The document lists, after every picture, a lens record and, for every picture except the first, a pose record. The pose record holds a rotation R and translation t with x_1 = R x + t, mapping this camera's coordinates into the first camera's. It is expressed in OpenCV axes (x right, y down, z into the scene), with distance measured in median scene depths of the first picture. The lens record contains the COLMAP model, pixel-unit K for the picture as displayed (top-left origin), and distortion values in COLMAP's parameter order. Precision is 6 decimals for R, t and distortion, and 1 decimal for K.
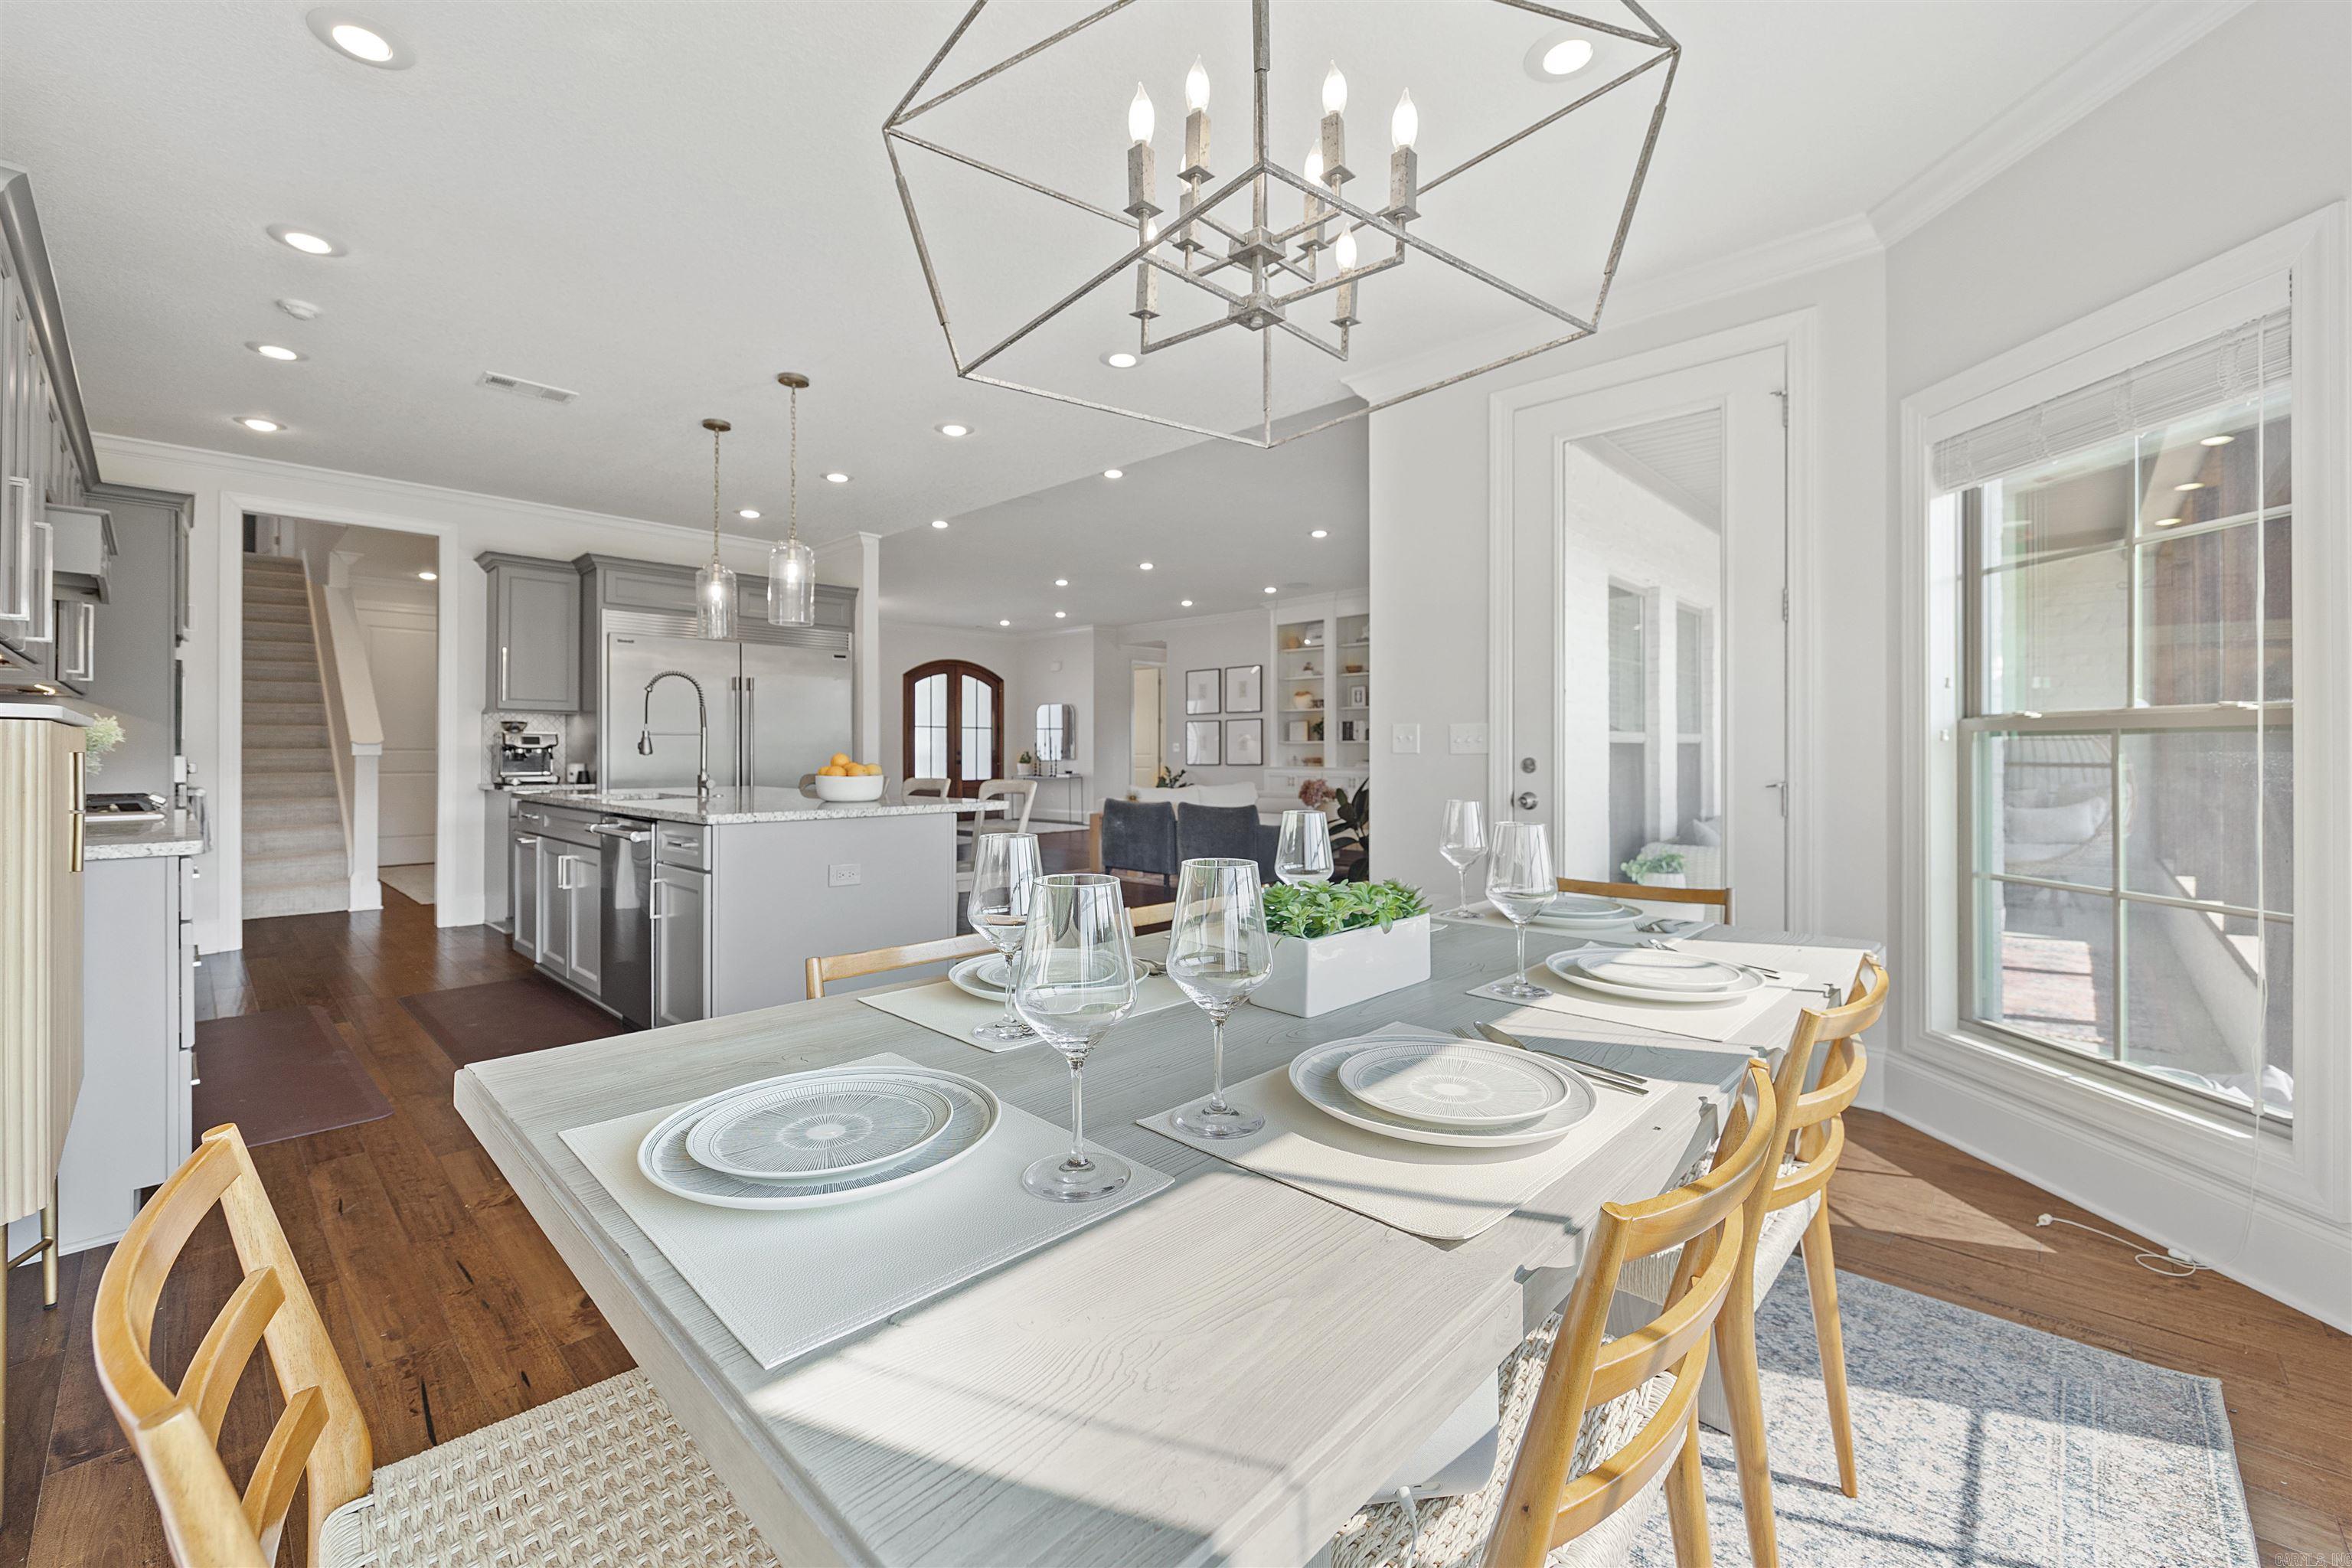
lens RADIAL K [[951.8, 0, 1164.8], [0, 951.8, 747.4], [0, 0, 1]] dist [-0.005662, 0.000483]
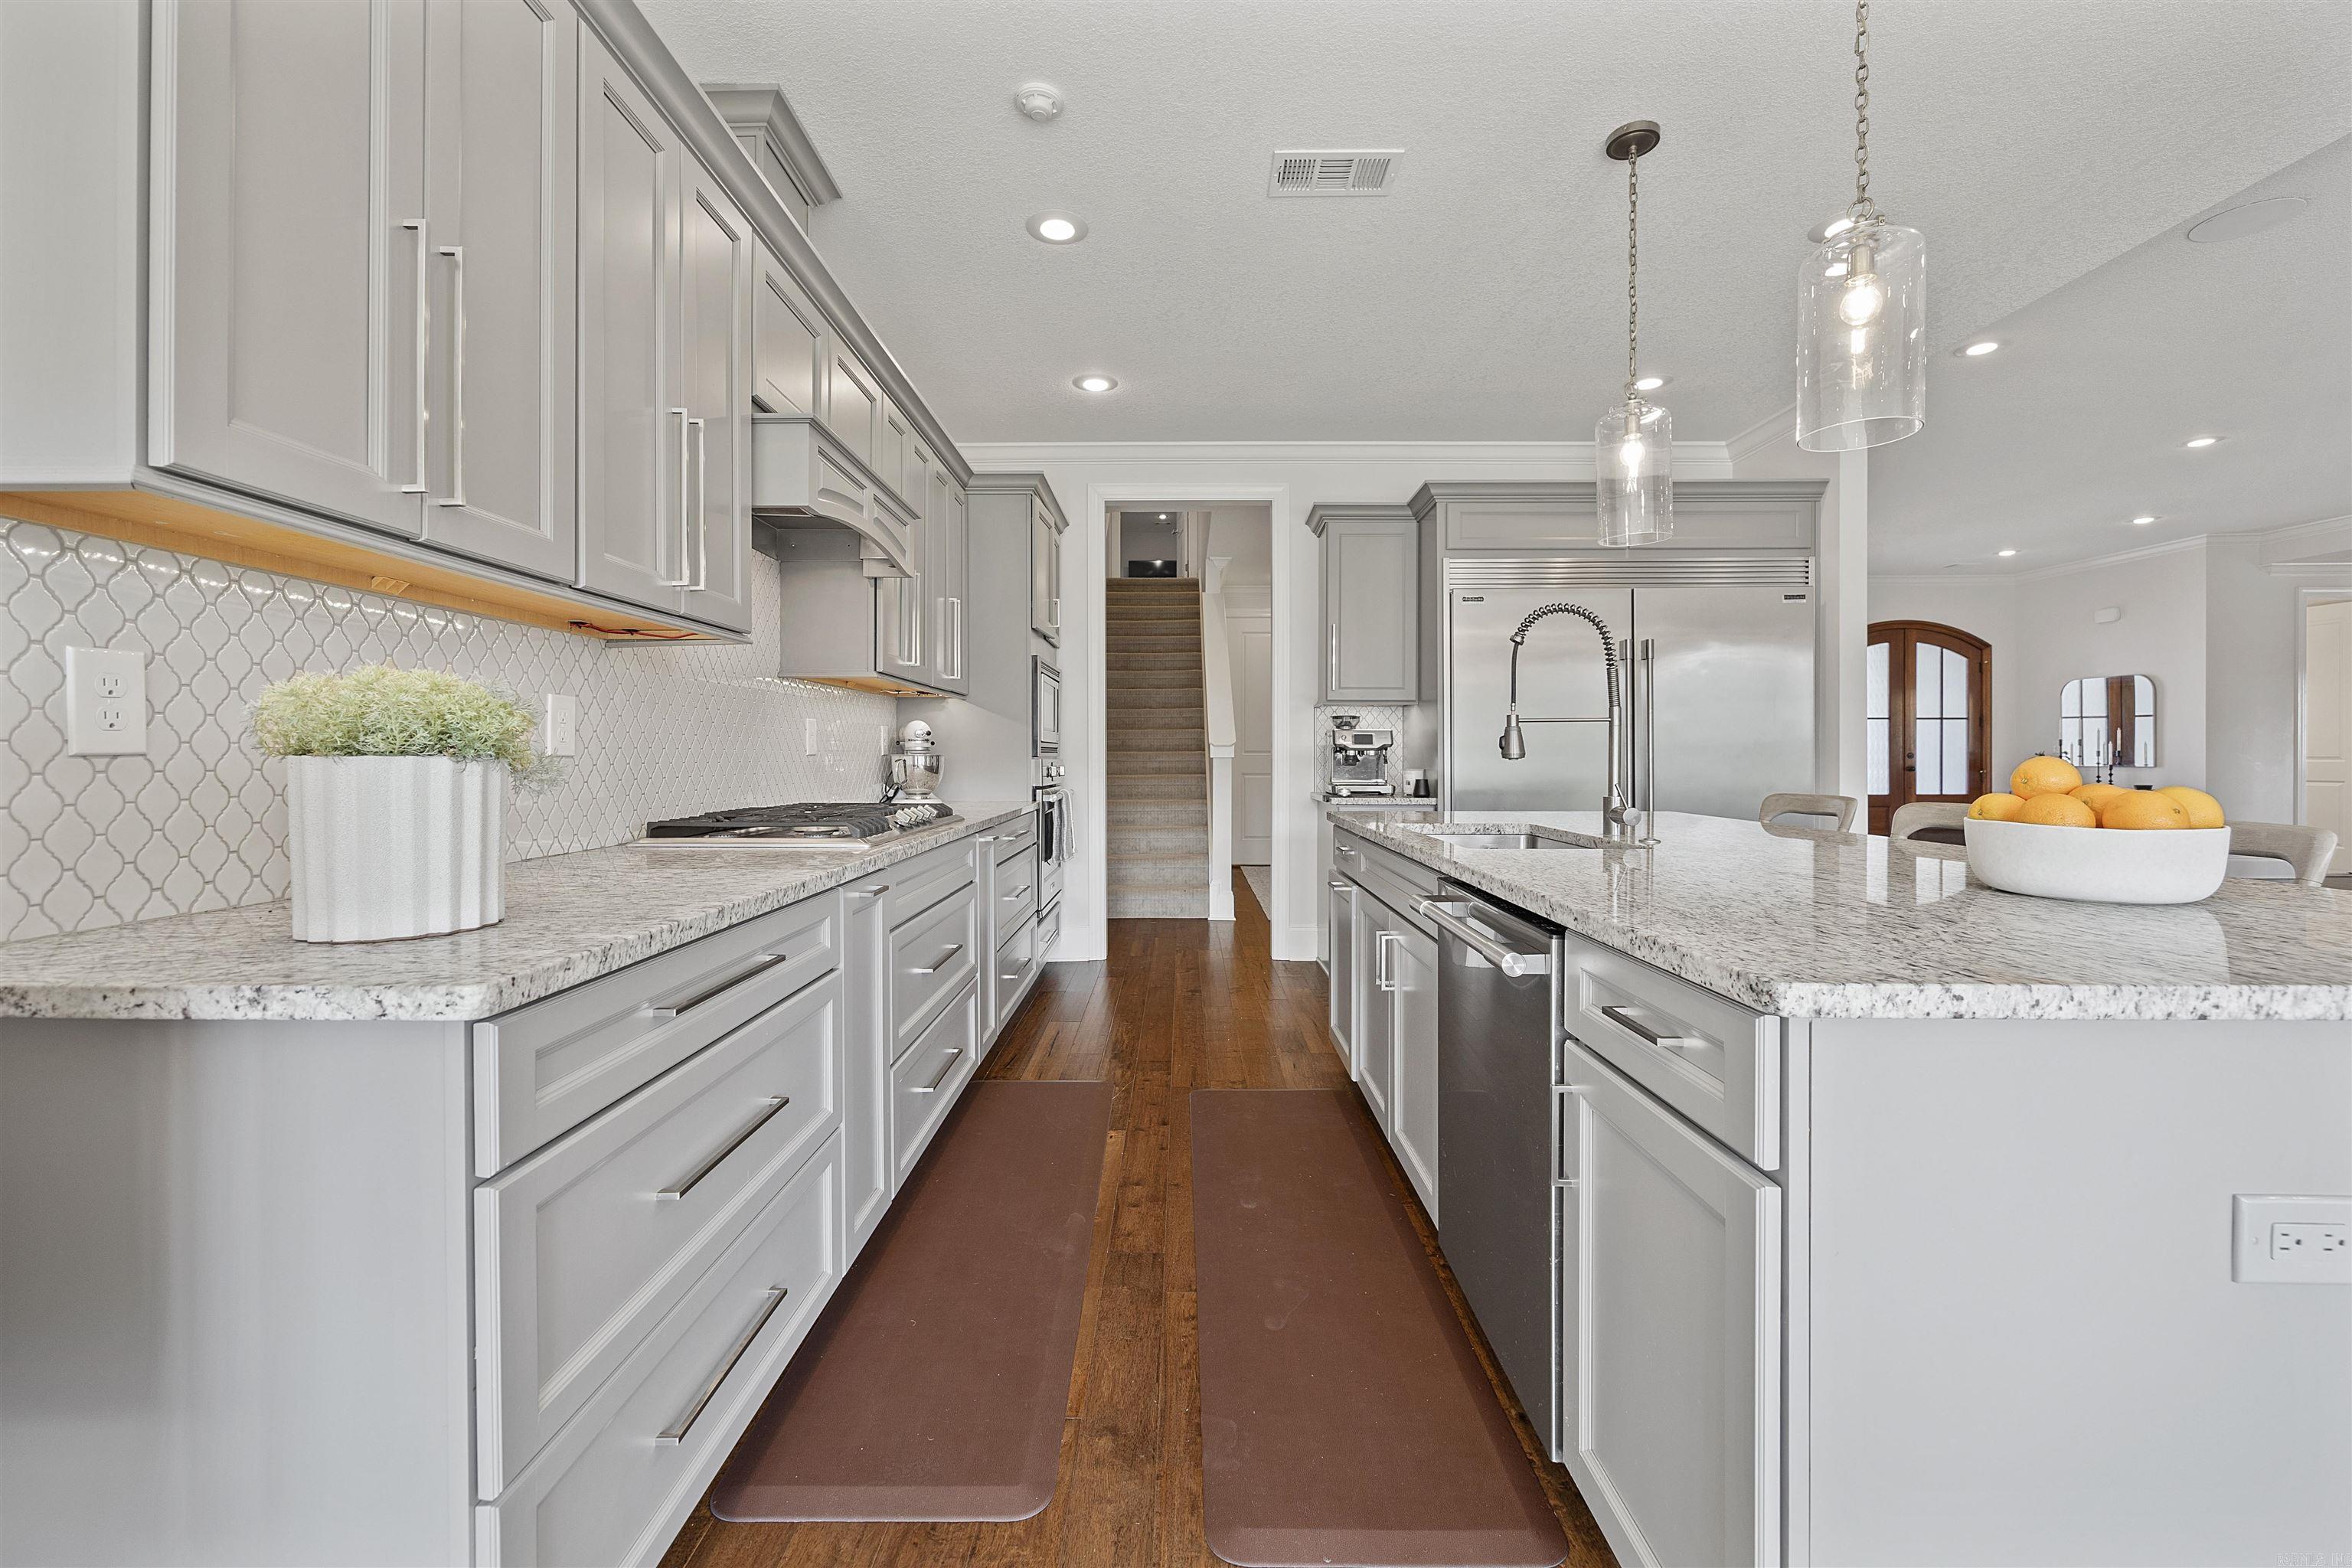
lens RADIAL K [[951.8, 0, 1165.0], [0, 951.8, 753.3], [0, 0, 1]] dist [-0.005662, 0.000483]
pose [[0.680453, -0.000332, -0.732791, -0.197473], [0.003053, 0.999993, 0.002382, 0.001814], [0.732785, -0.003859, 0.680449, 0.336580]]
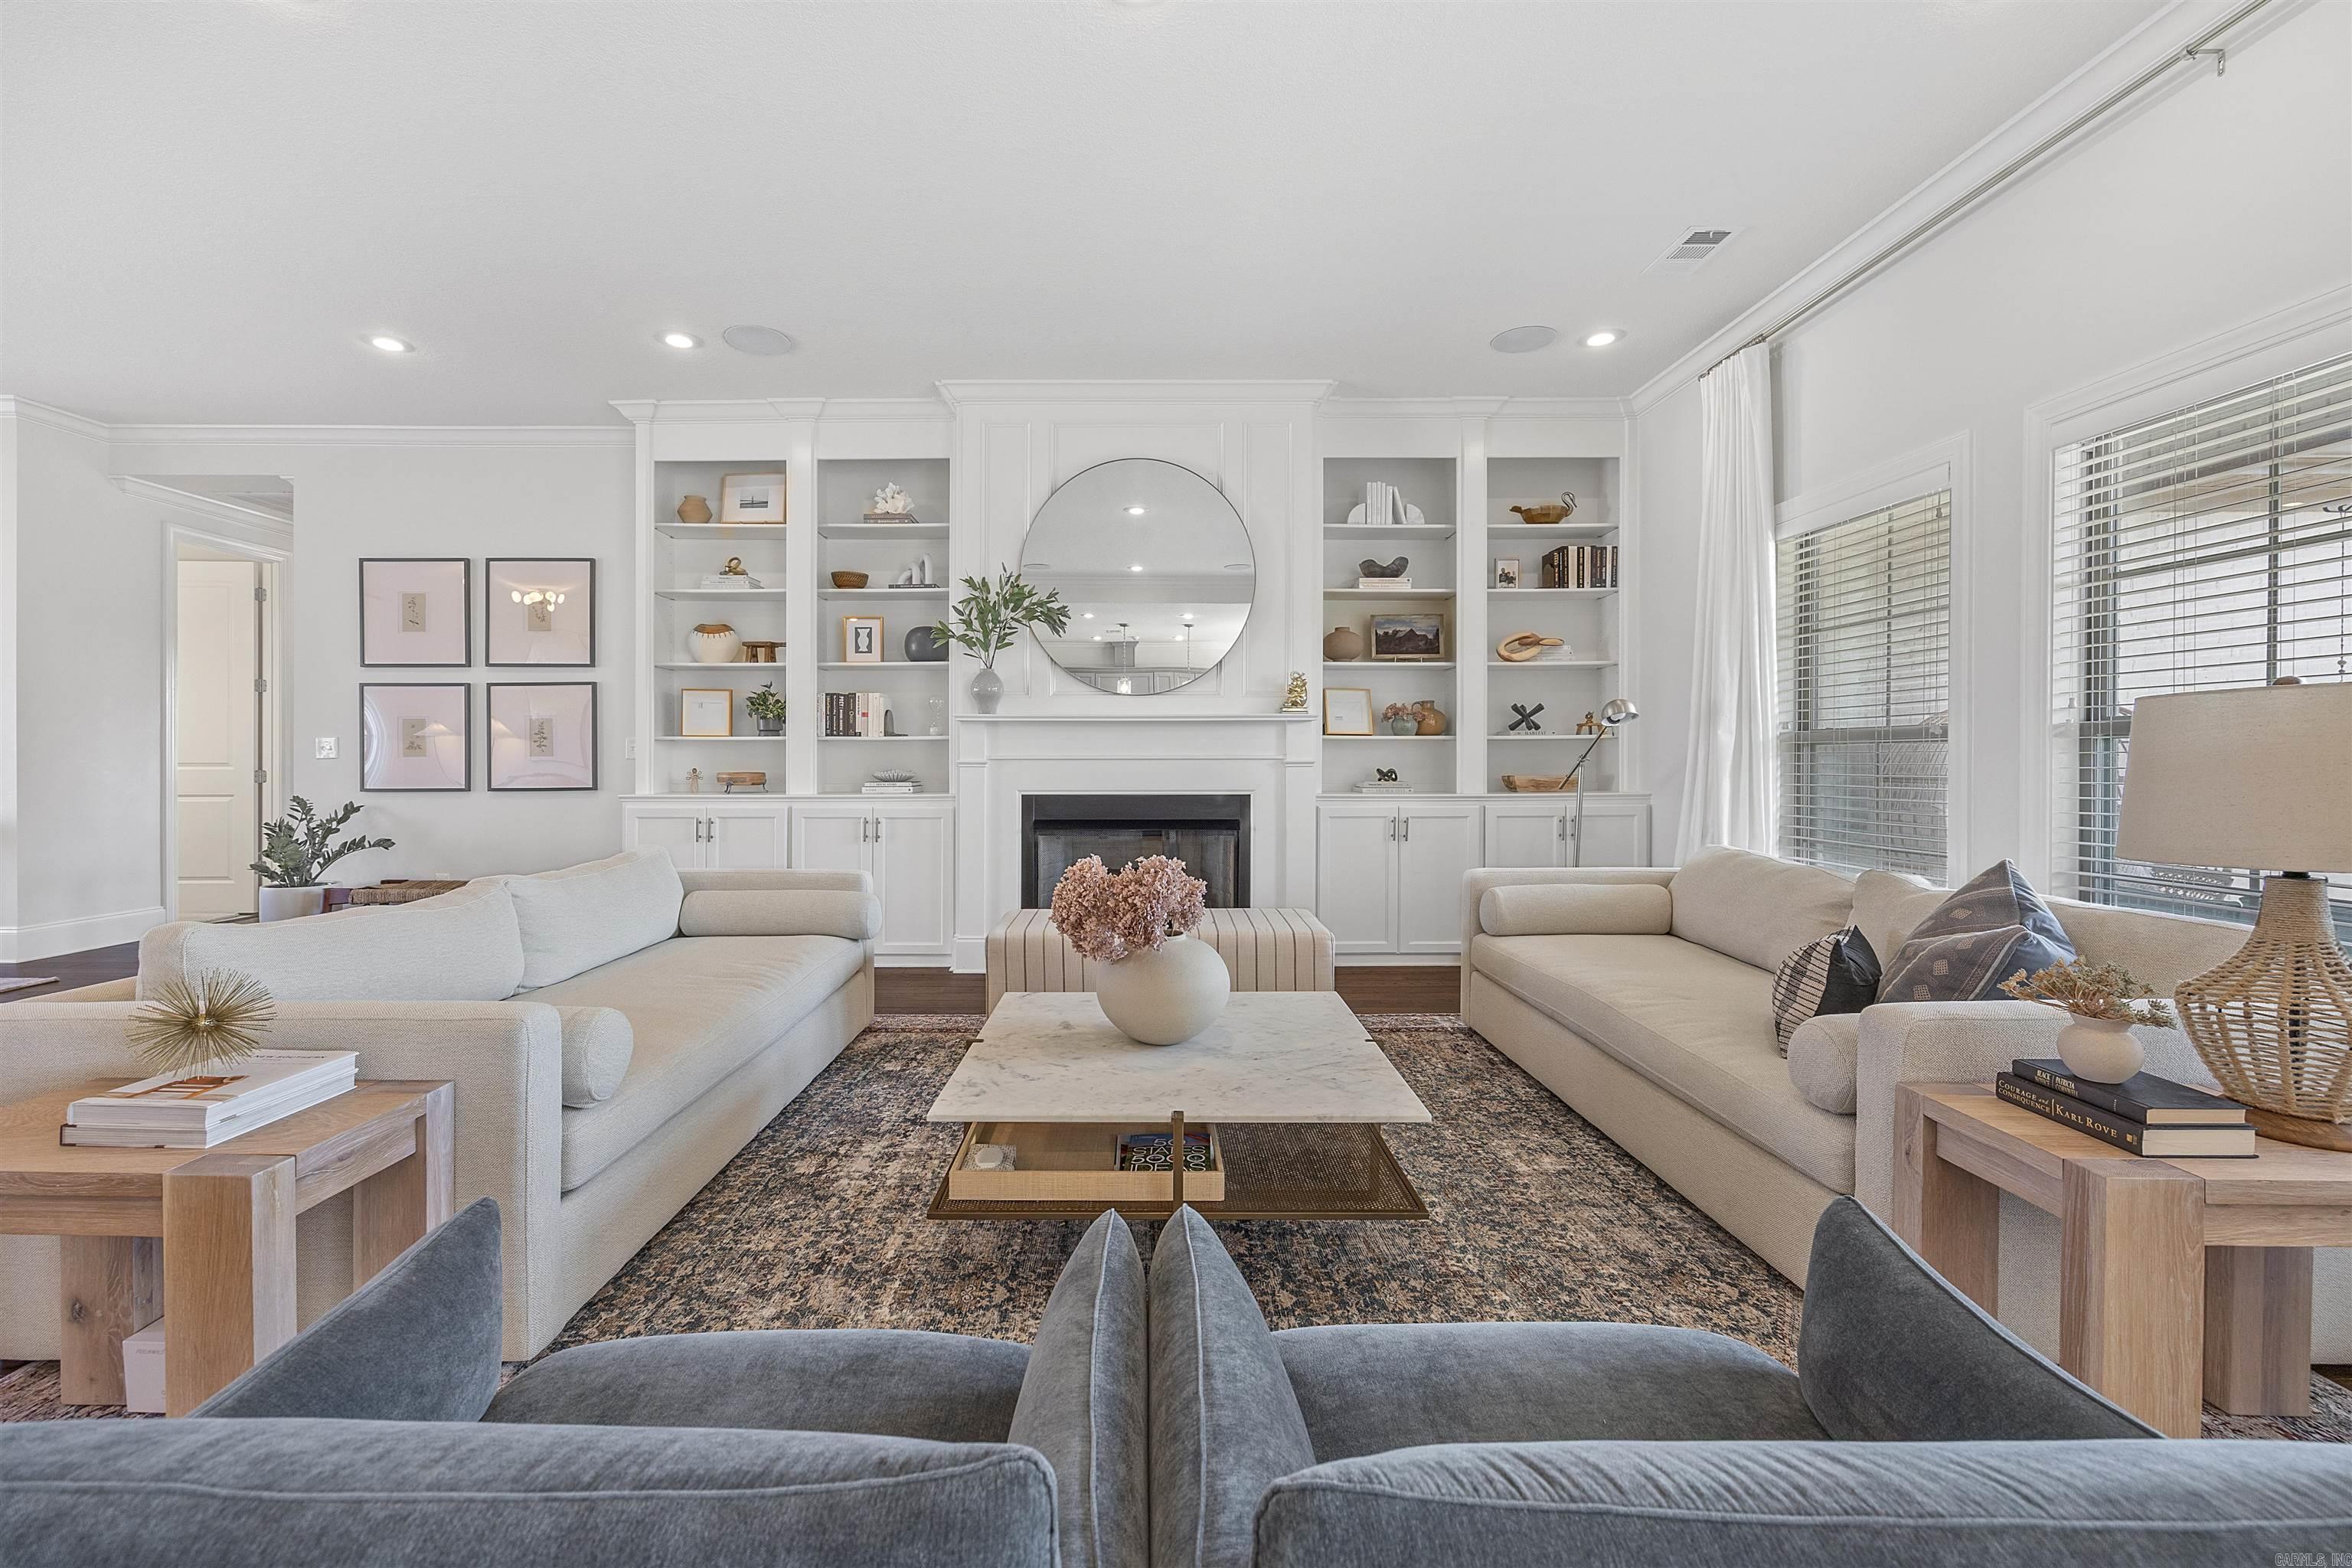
lens RADIAL K [[951.8, 0, 1133.5], [0, 951.8, 764.4], [0, 0, 1]] dist [-0.005662, 0.000483]
pose [[0.724460, -0.000515, 0.689316, -0.037338], [-0.005787, 0.999960, 0.006829, 0.005058], [-0.689292, -0.008936, 0.724428, 1.064631]]
